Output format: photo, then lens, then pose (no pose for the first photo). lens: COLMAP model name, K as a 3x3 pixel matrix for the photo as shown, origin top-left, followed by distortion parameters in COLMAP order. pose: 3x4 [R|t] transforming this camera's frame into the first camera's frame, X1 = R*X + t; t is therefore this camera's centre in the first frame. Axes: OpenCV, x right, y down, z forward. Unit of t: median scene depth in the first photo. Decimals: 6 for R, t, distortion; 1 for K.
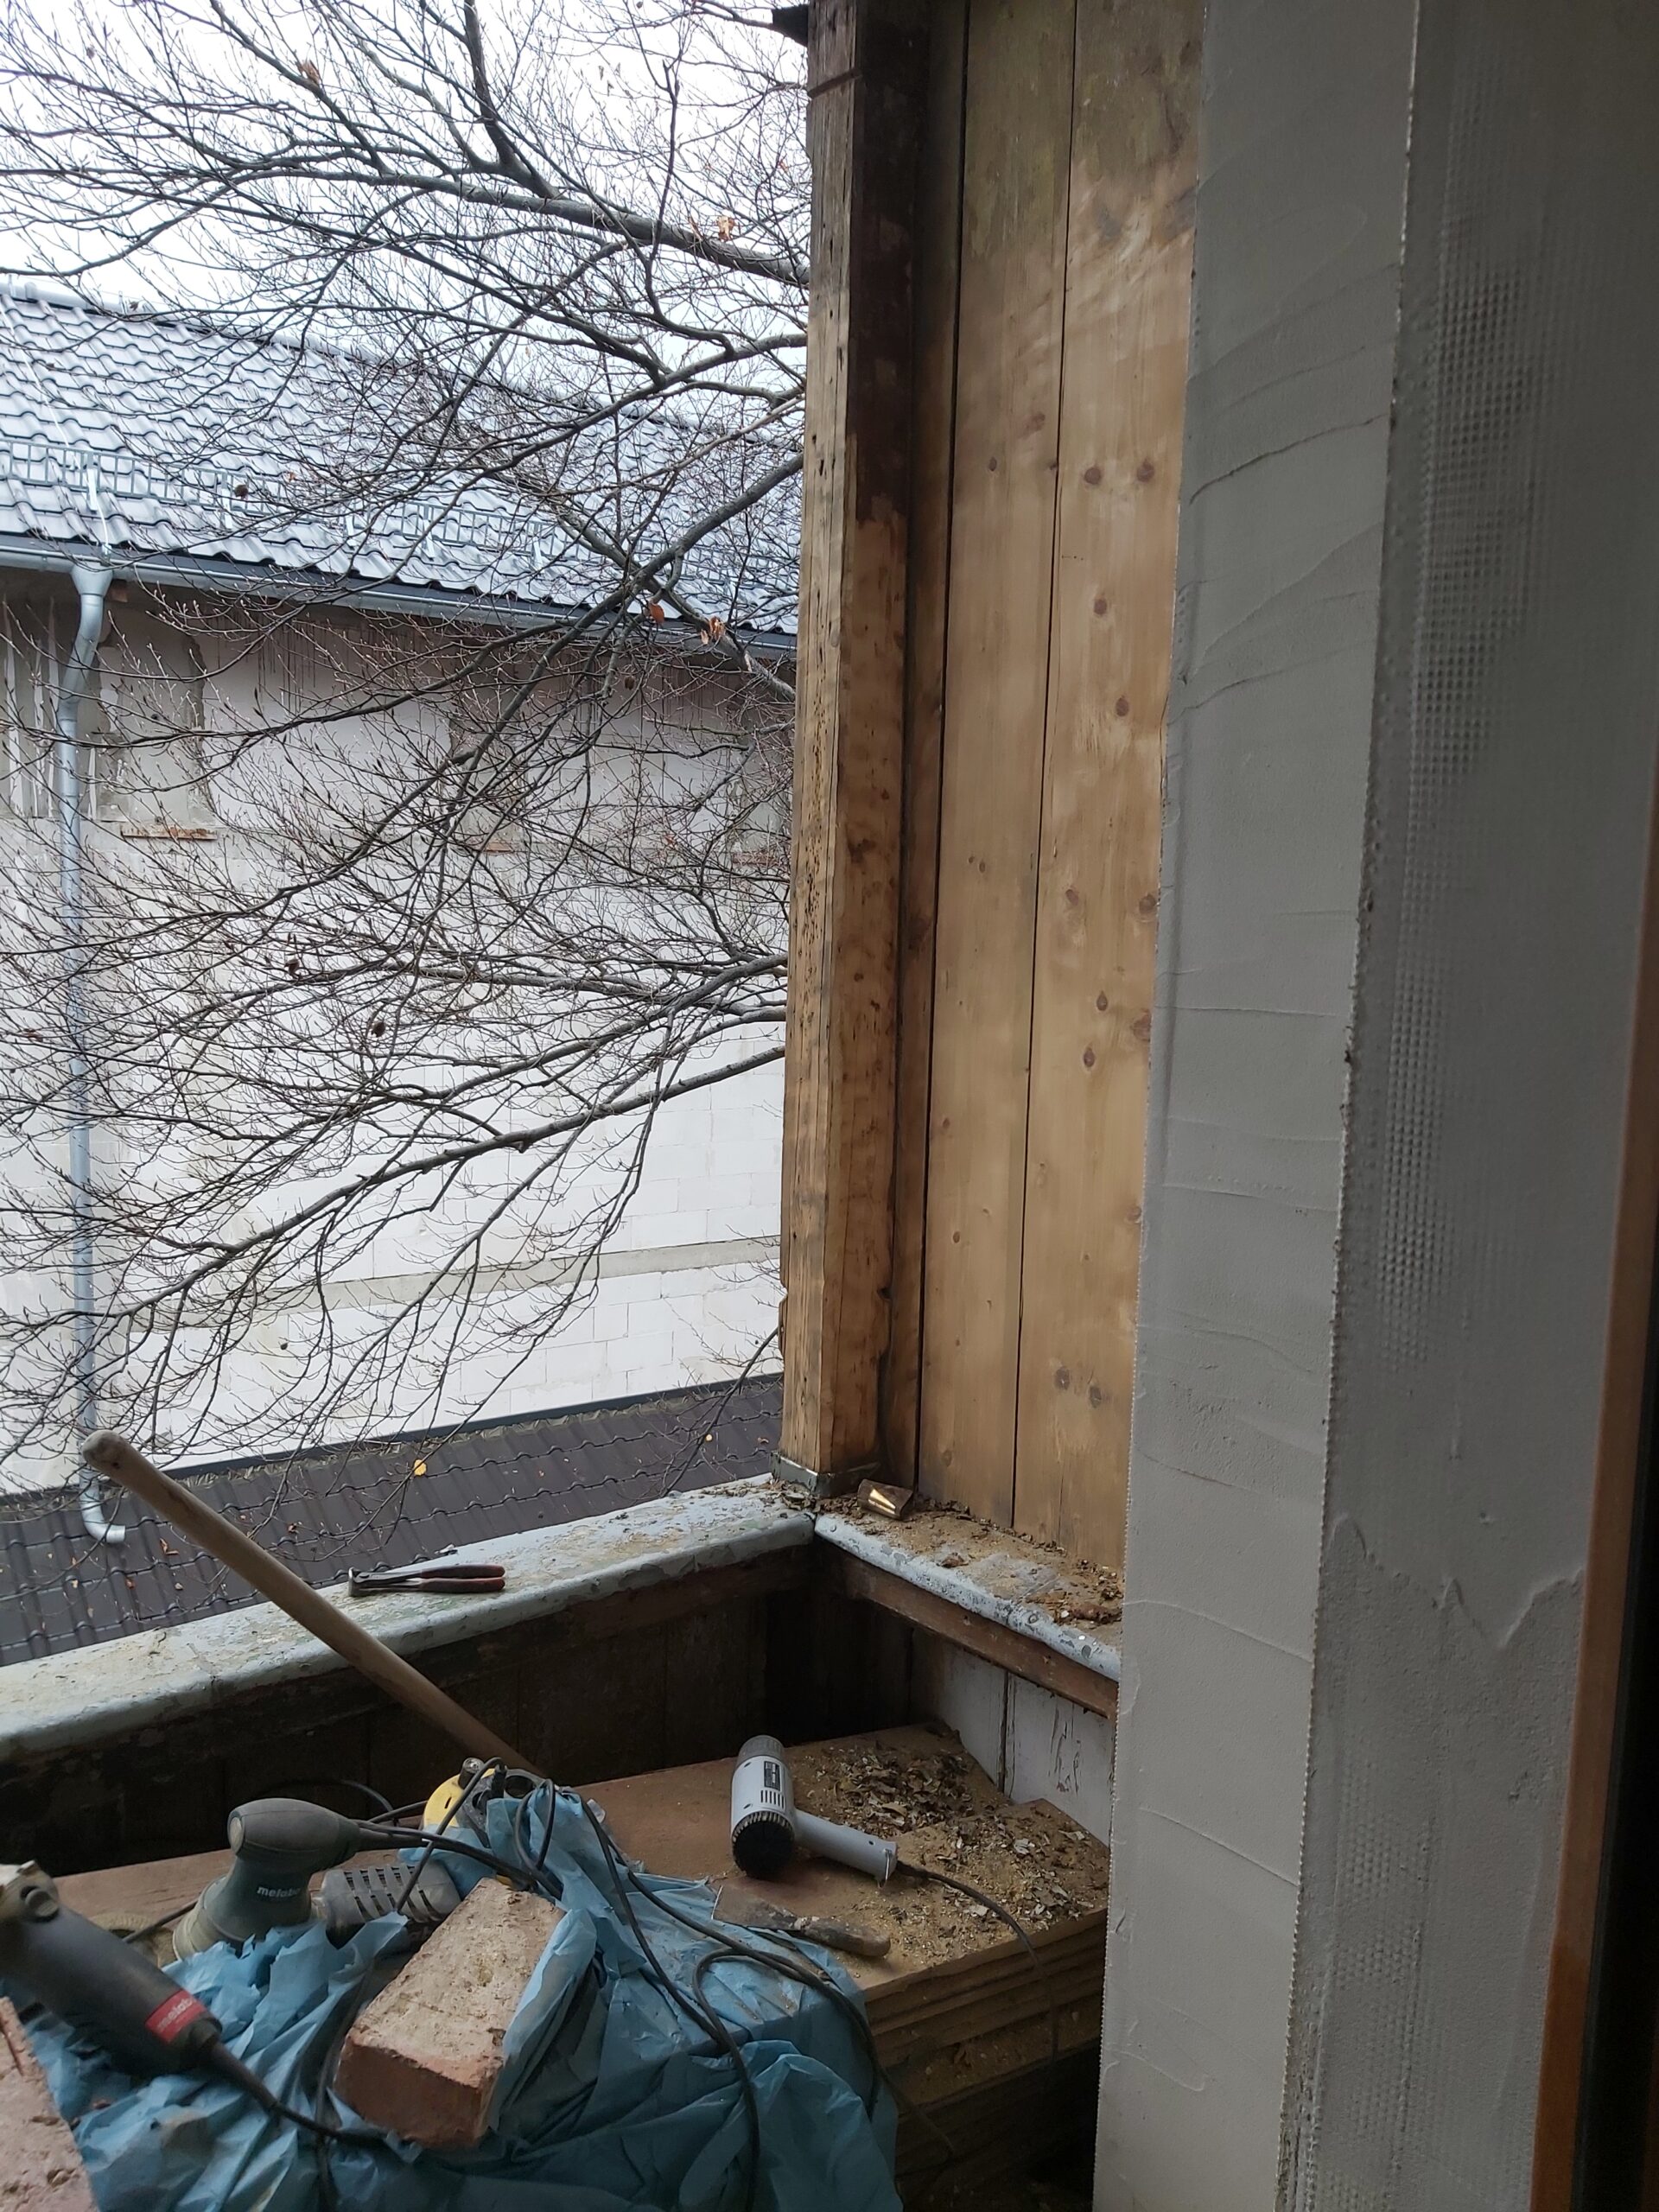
lens RADIAL K [[1675.9, 0, 843.6], [0, 1675.9, 1087.6], [0, 0, 1]] dist [0.133625, -0.252425]
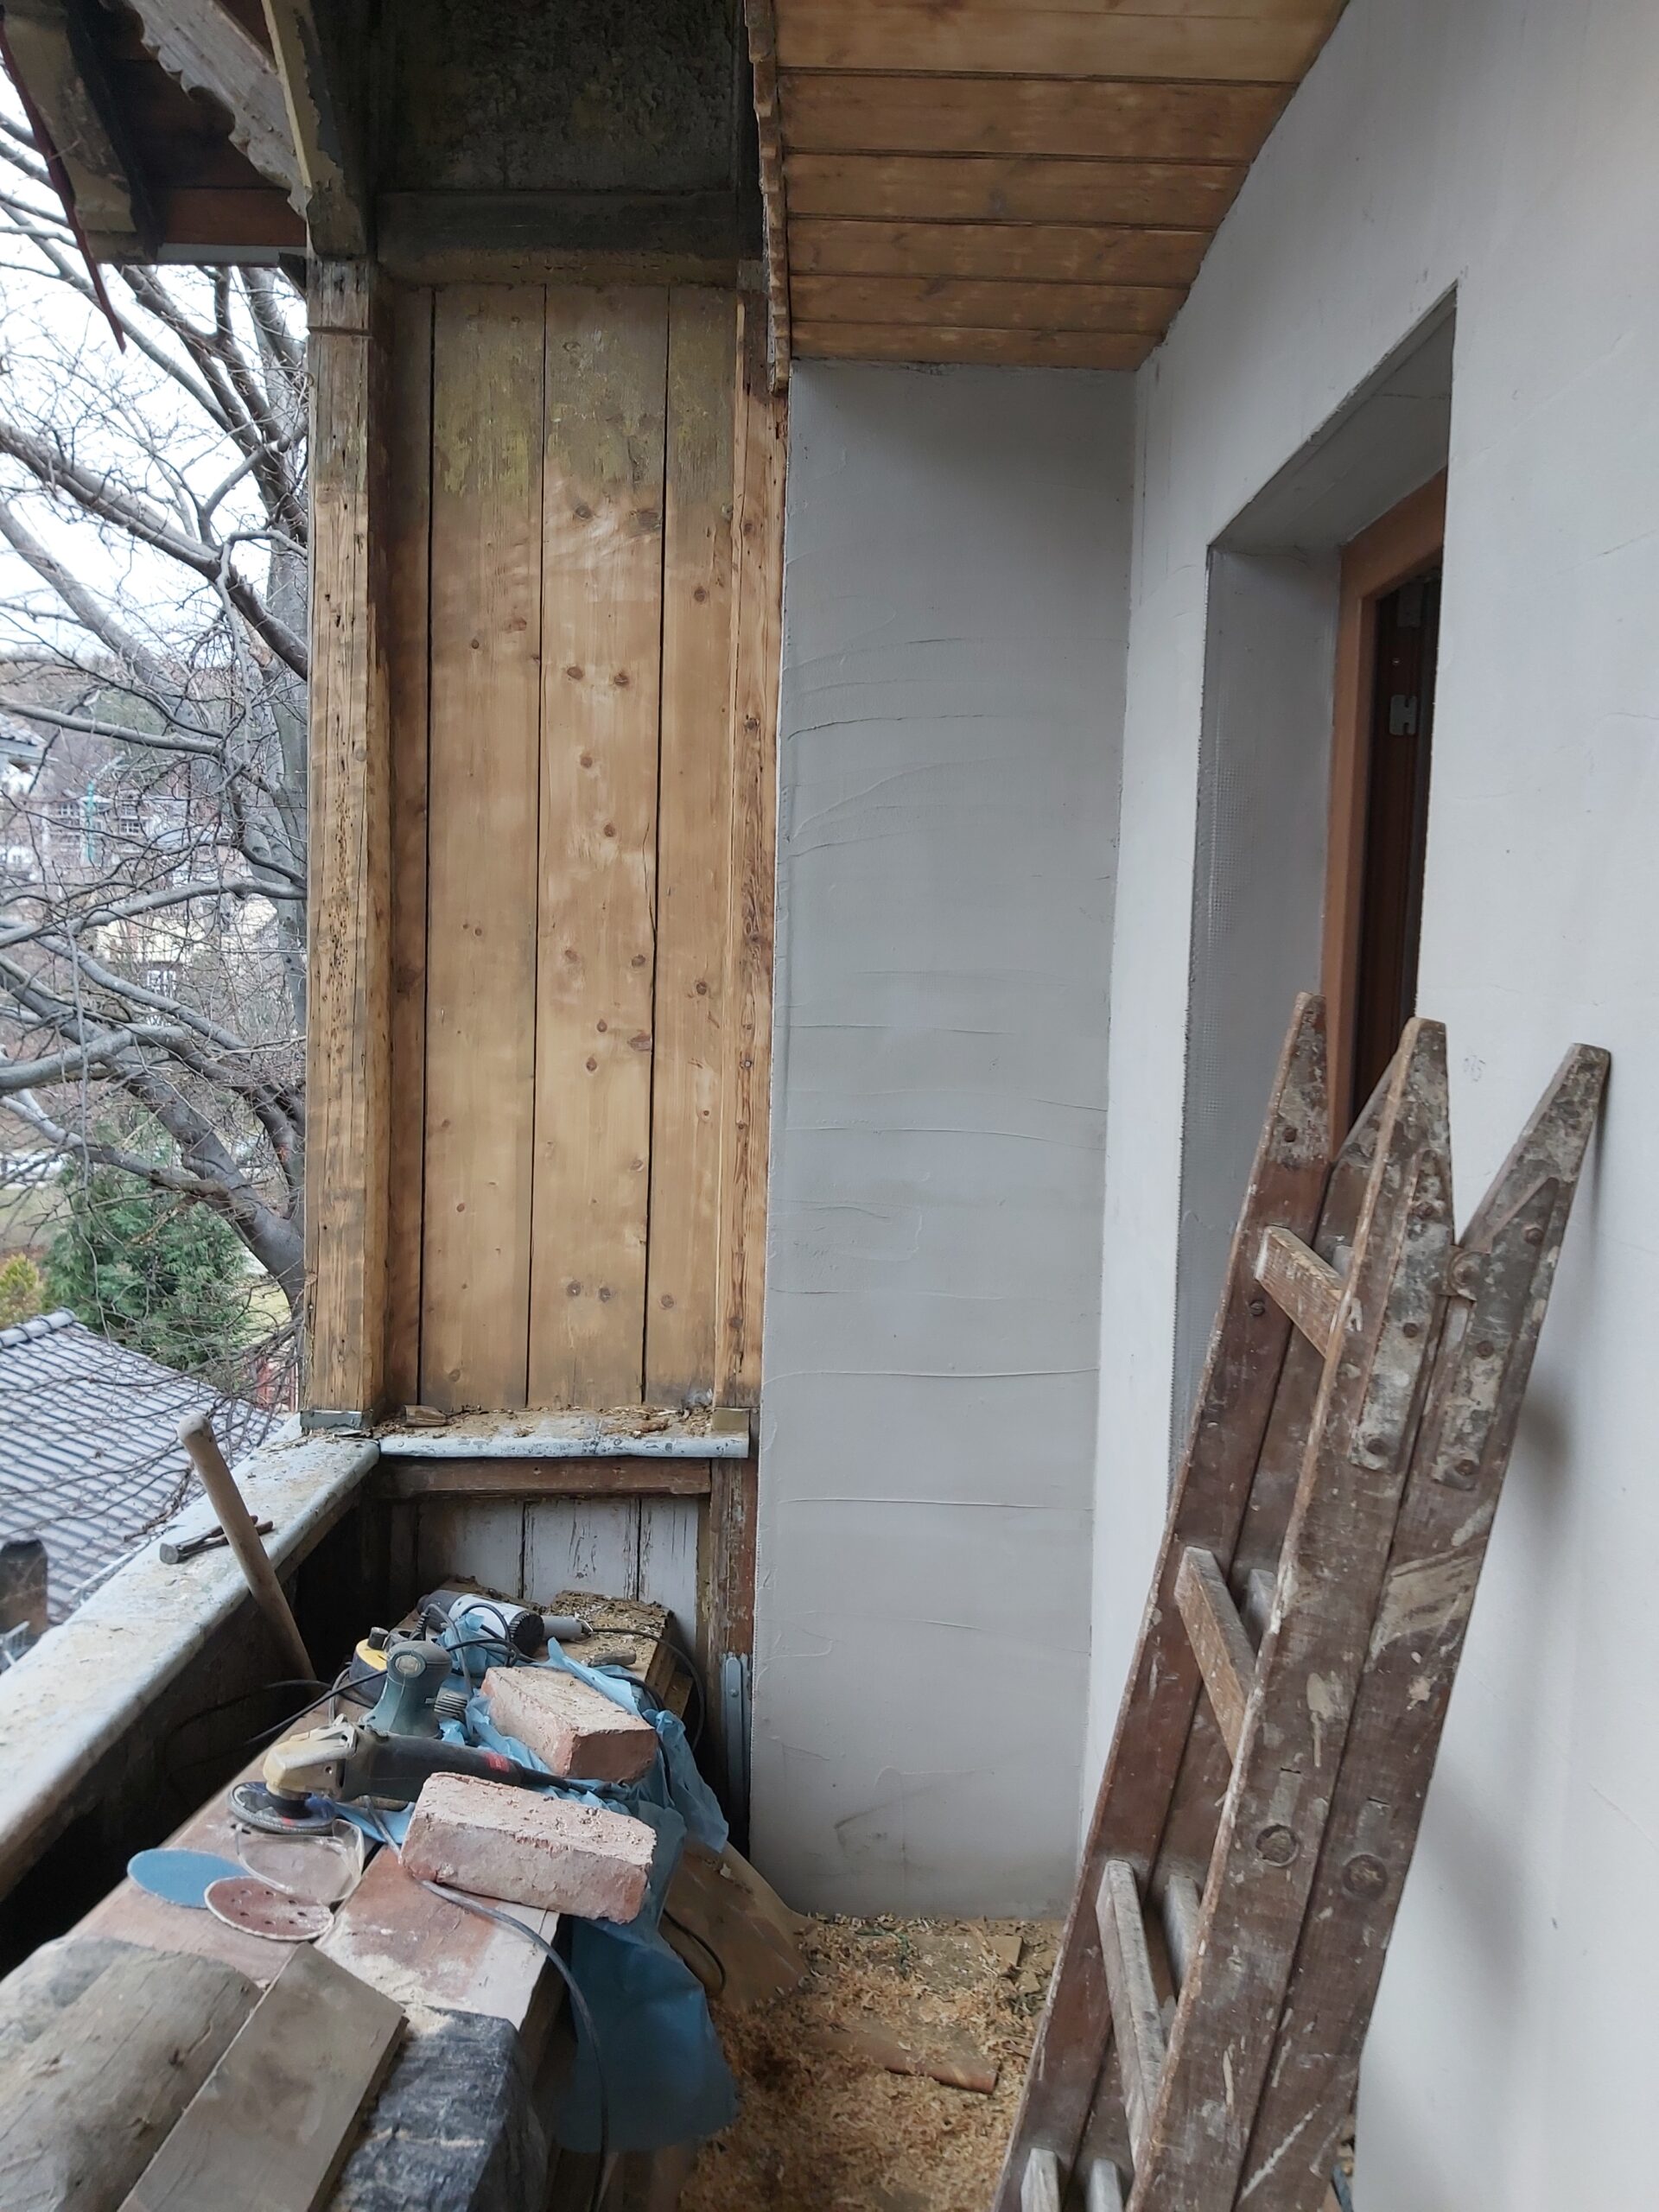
lens RADIAL K [[1675.9, 0, 843.6], [0, 1675.9, 1087.6], [0, 0, 1]] dist [0.133625, -0.252425]
pose [[0.636089, -0.072583, 0.768195, -0.819061], [0.078330, 0.996497, 0.029294, -0.022917], [-0.767630, 0.041539, 0.639546, -0.103574]]
